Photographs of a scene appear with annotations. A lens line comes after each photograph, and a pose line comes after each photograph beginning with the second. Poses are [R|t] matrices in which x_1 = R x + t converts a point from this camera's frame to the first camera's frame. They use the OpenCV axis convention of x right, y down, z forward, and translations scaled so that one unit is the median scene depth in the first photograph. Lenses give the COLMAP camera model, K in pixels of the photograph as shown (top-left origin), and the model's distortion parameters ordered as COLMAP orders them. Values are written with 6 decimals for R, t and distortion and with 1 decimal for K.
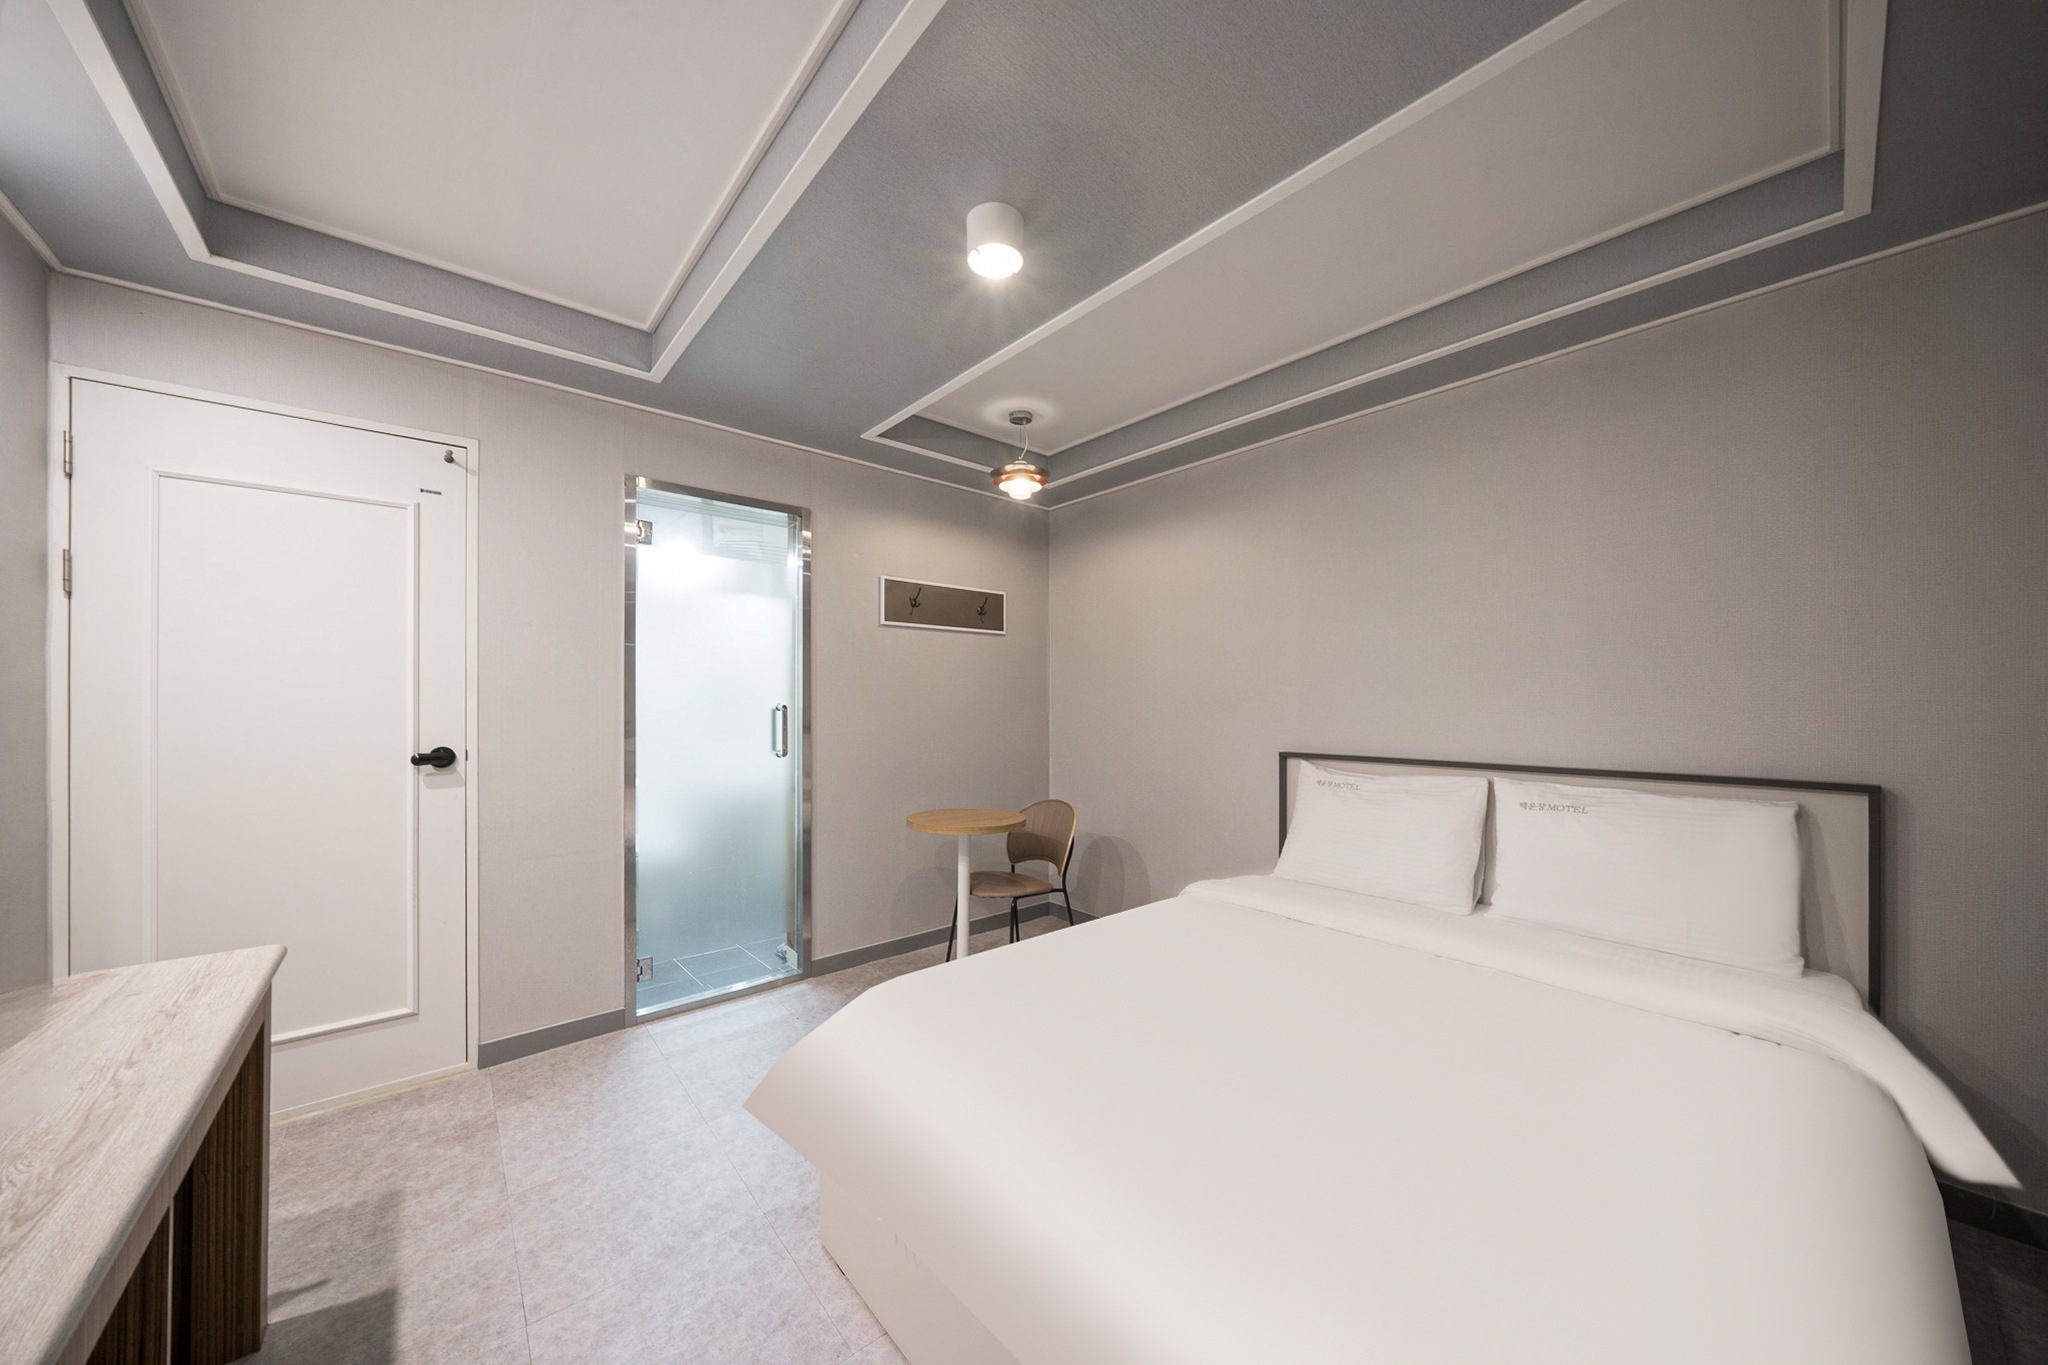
lens RADIAL K [[701.7, 0, 1014.0], [0, 701.7, 697.3], [0, 0, 1]] dist [-0.009465, -0.000554]
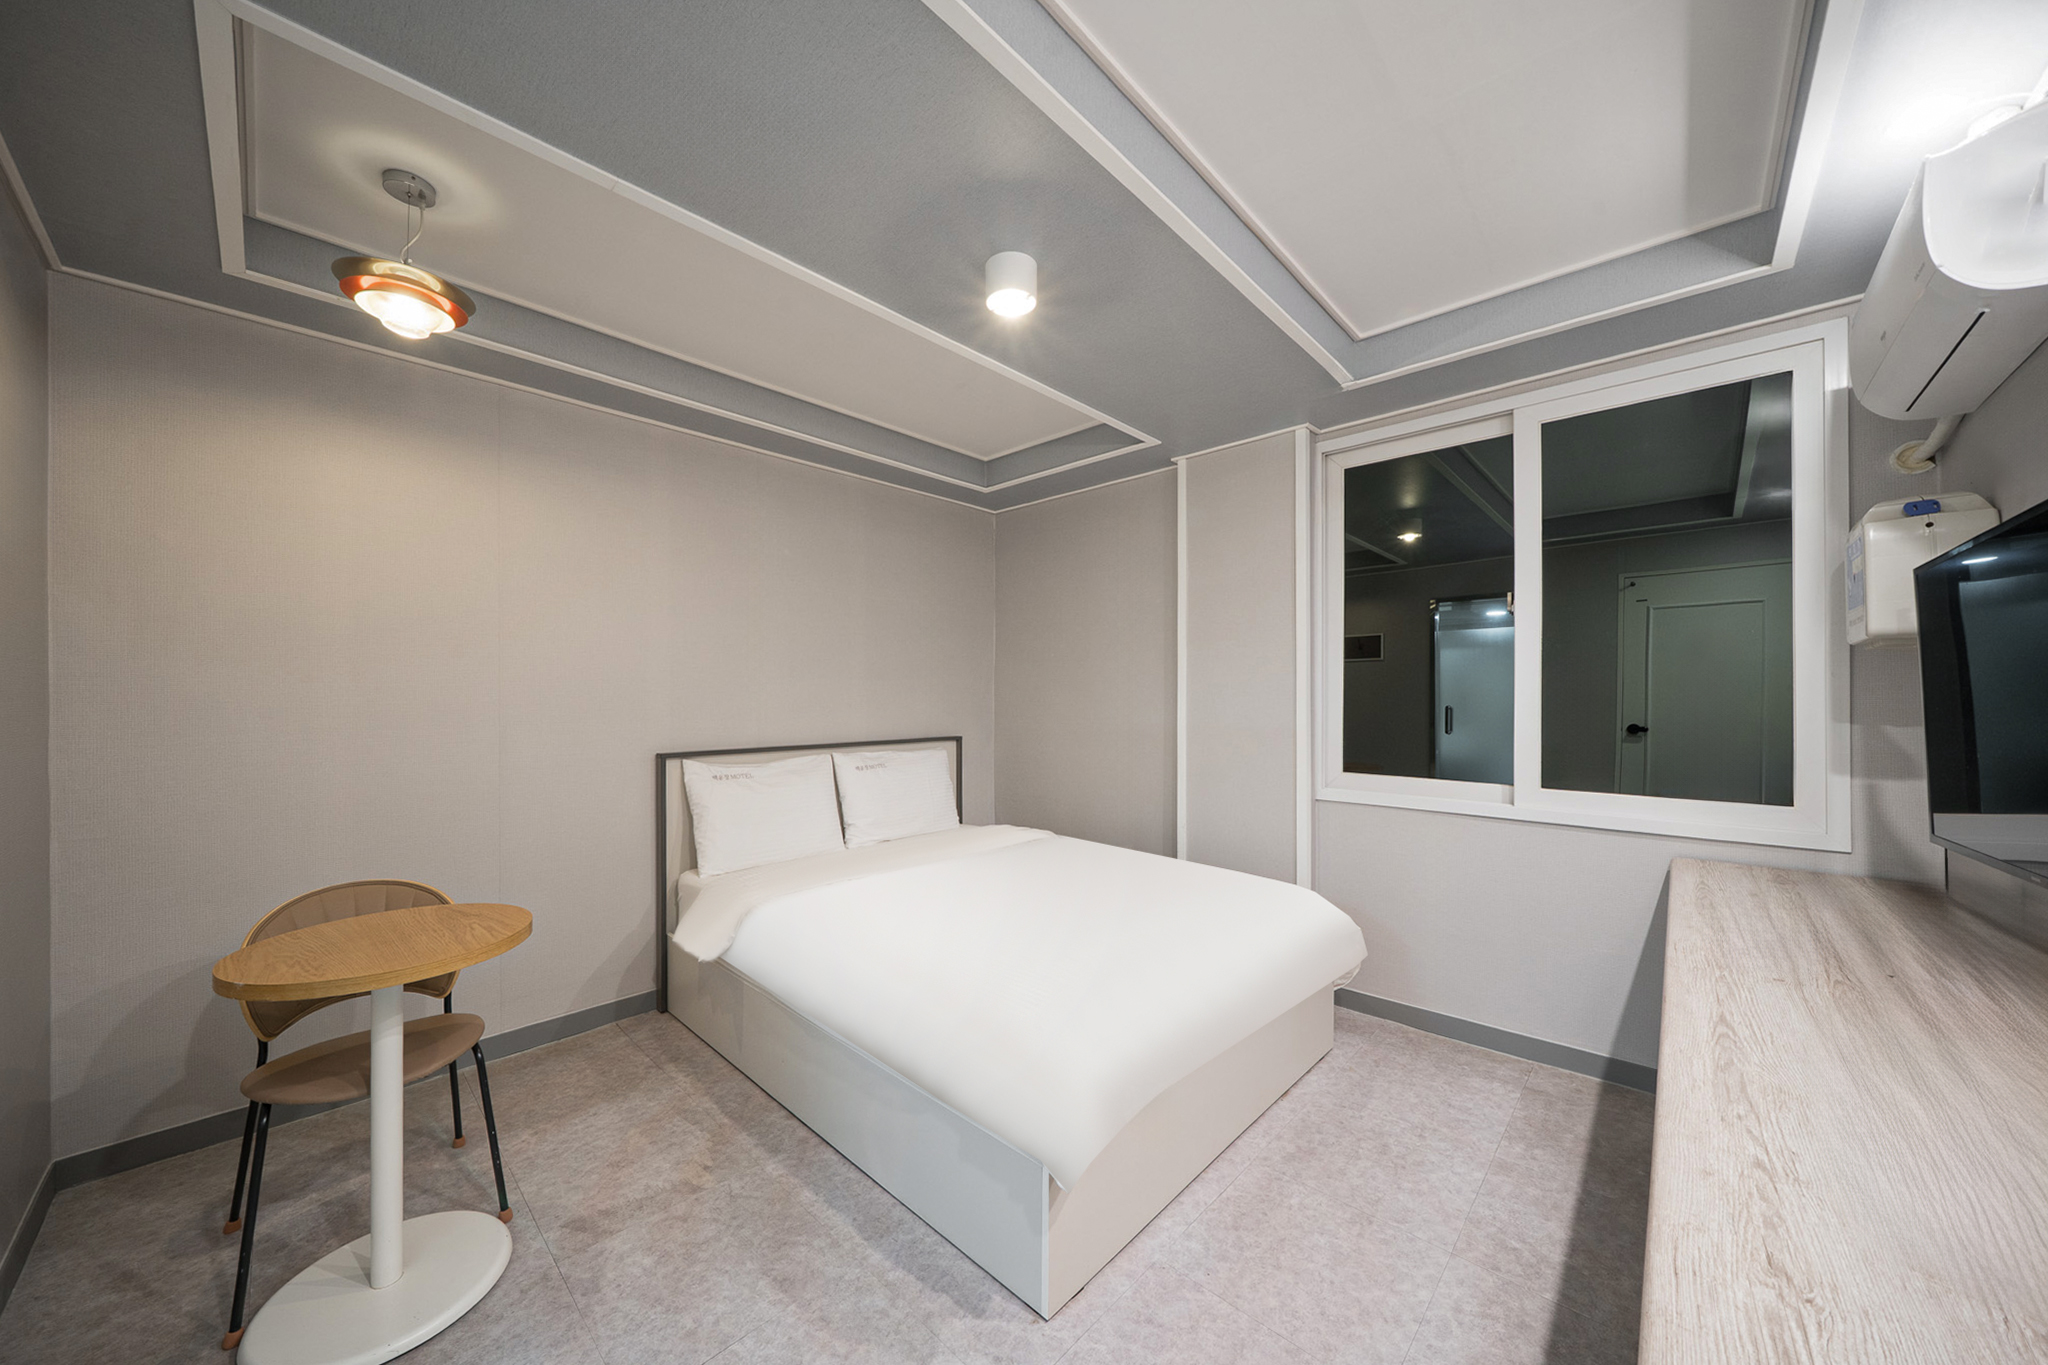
lens RADIAL K [[701.7, 0, 1065.3], [0, 701.7, 699.6], [0, 0, 1]] dist [-0.009465, -0.000554]
pose [[-0.159306, -0.005041, 0.987216, -1.055571], [-0.001198, 0.999987, 0.004913, 0.001002], [-0.987229, -0.000400, -0.159310, 1.041586]]
